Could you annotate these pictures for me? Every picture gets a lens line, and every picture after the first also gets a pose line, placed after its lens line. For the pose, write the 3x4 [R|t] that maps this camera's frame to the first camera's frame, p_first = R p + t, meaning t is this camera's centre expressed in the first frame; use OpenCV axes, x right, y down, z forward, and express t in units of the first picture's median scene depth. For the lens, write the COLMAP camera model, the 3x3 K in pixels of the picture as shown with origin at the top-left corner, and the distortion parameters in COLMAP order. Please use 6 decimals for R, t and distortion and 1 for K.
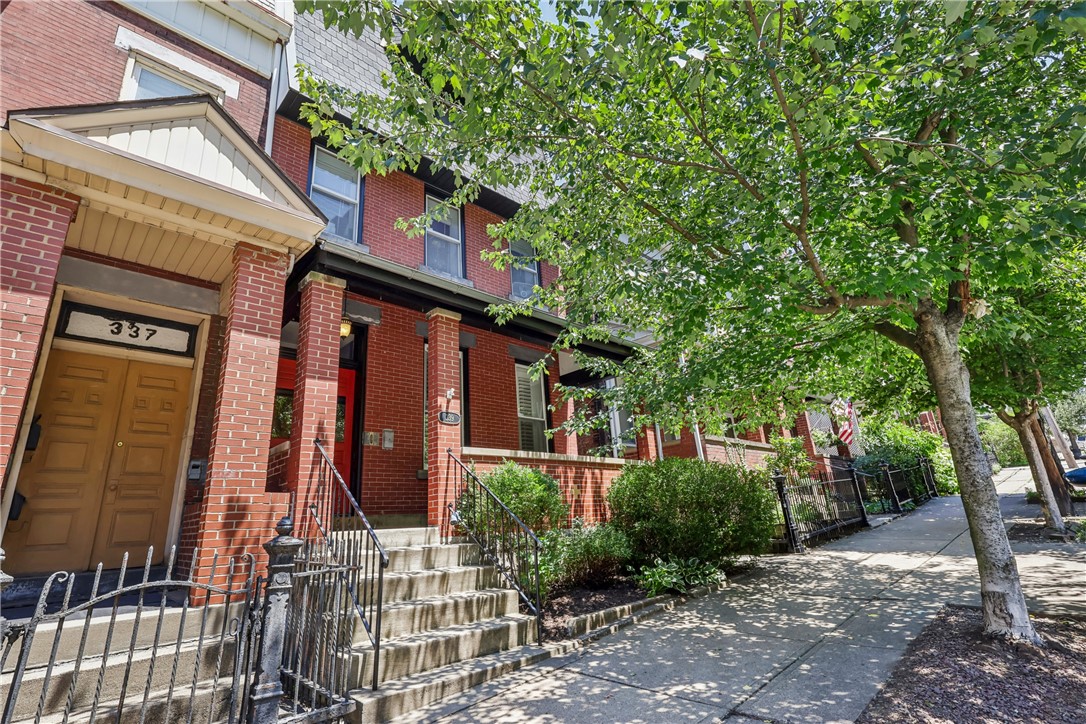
lens RADIAL K [[479.8, 0, 492.8], [0, 479.8, 361.3], [0, 0, 1]] dist [0.001808, 0.000200]
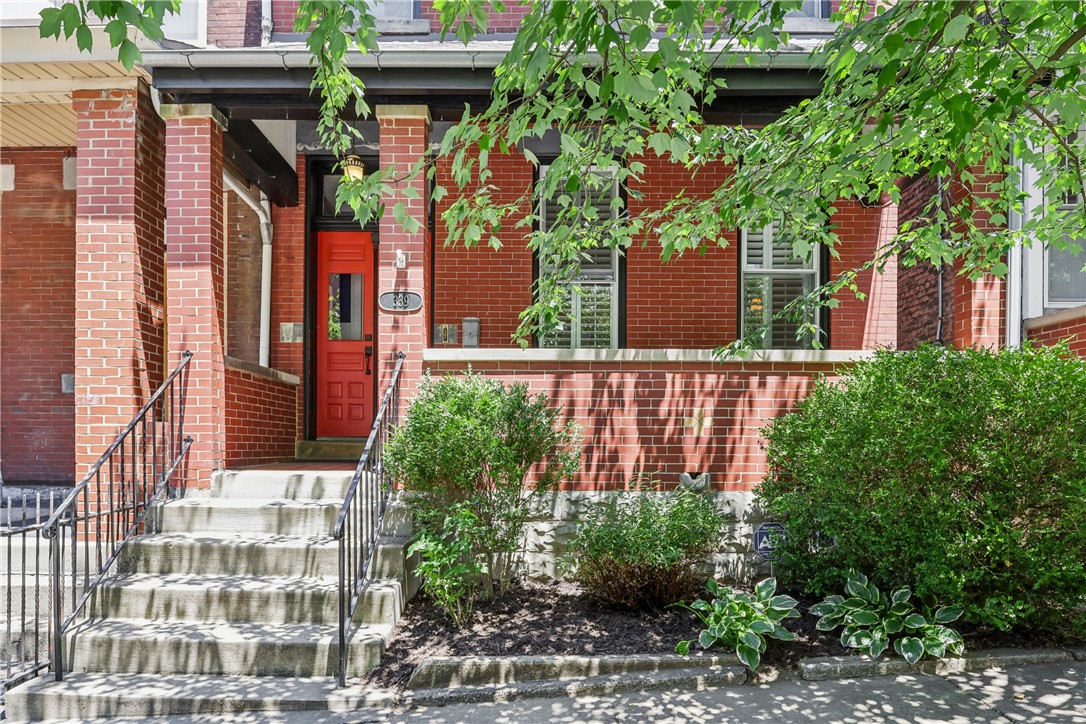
lens RADIAL K [[652.2, 0, 542.2], [0, 652.2, 416.3], [0, 0, 1]] dist [0.004891, 0.000758]
pose [[0.753186, 0.036311, -0.656805, 0.612684], [0.170605, 0.953527, 0.248356, 0.088076], [0.635299, -0.299112, 0.711988, 0.521533]]
